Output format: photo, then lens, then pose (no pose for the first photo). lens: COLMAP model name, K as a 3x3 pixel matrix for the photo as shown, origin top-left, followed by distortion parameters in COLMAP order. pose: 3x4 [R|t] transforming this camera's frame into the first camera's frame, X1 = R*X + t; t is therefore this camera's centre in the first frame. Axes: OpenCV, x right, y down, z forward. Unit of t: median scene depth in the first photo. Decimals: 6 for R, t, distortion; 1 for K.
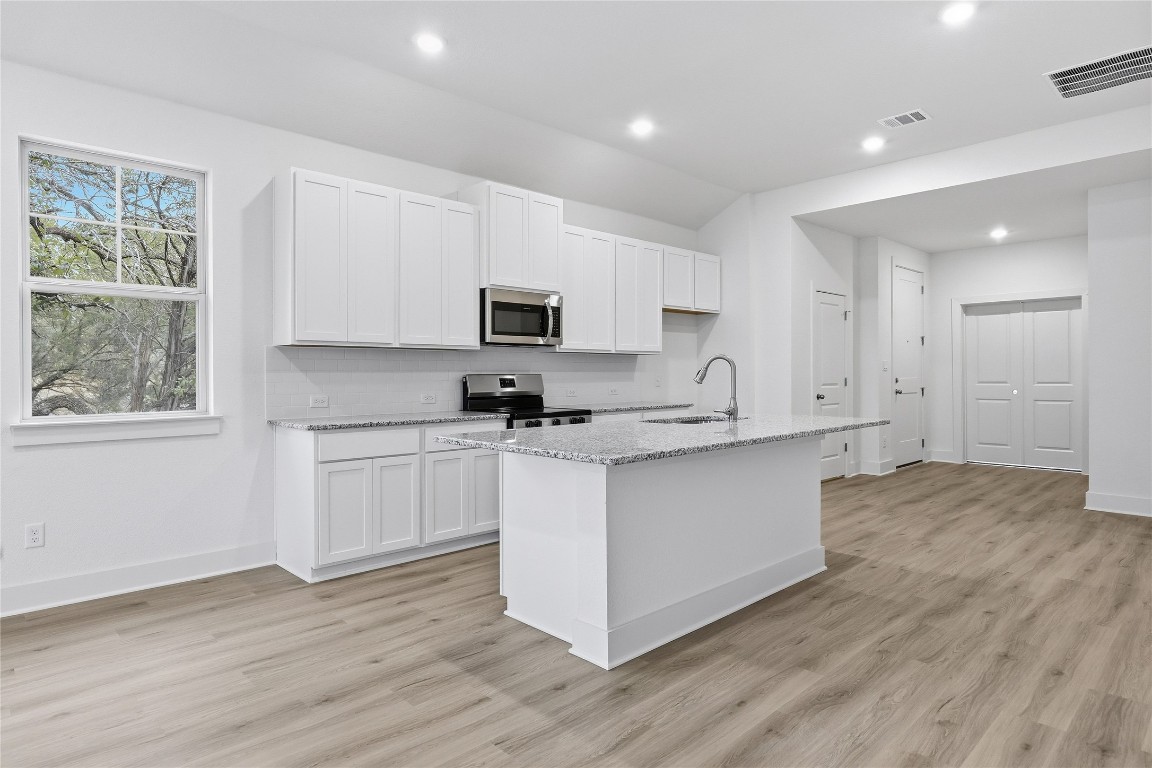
lens RADIAL K [[647.0, 0, 574.4], [0, 647.0, 377.2], [0, 0, 1]] dist [-0.006406, -0.001840]
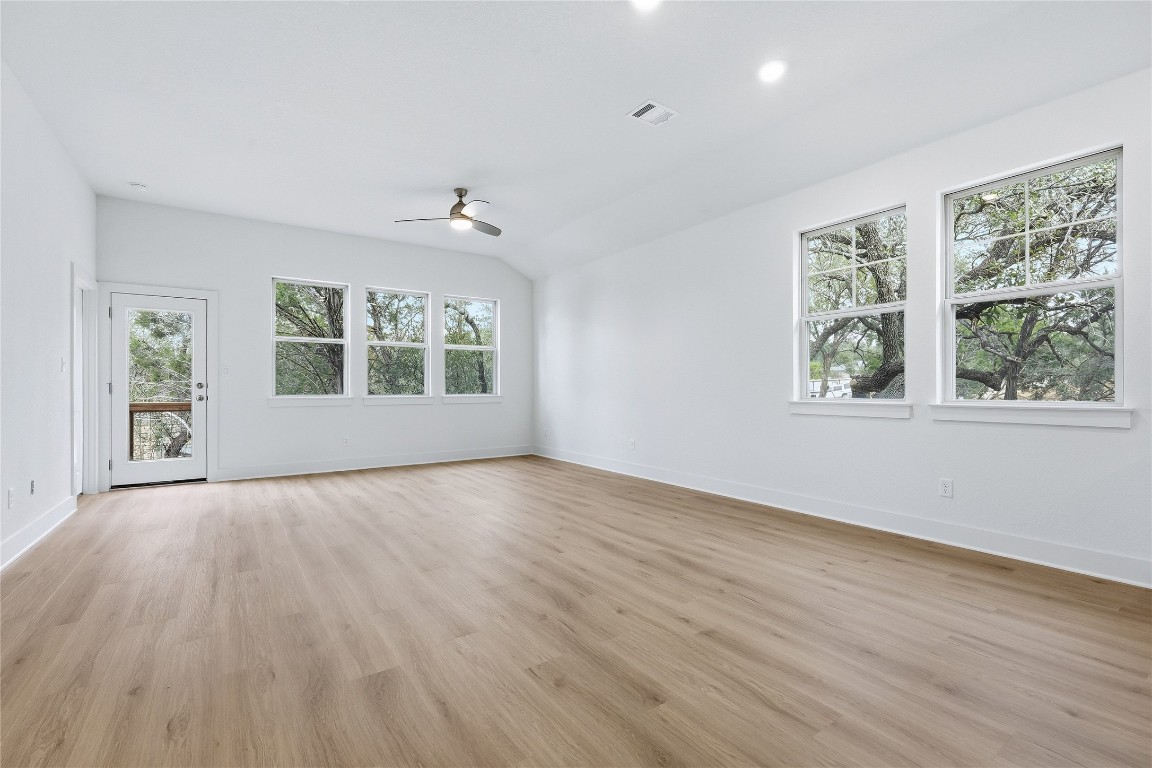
lens RADIAL K [[502.0, 0, 569.3], [0, 502.0, 387.4], [0, 0, 1]] dist [-0.013771, 0.000335]
pose [[-0.174539, 0.005307, -0.984636, 0.351648], [-0.004410, 0.999971, 0.006172, 0.038399], [0.984640, 0.005419, -0.174510, 0.453830]]
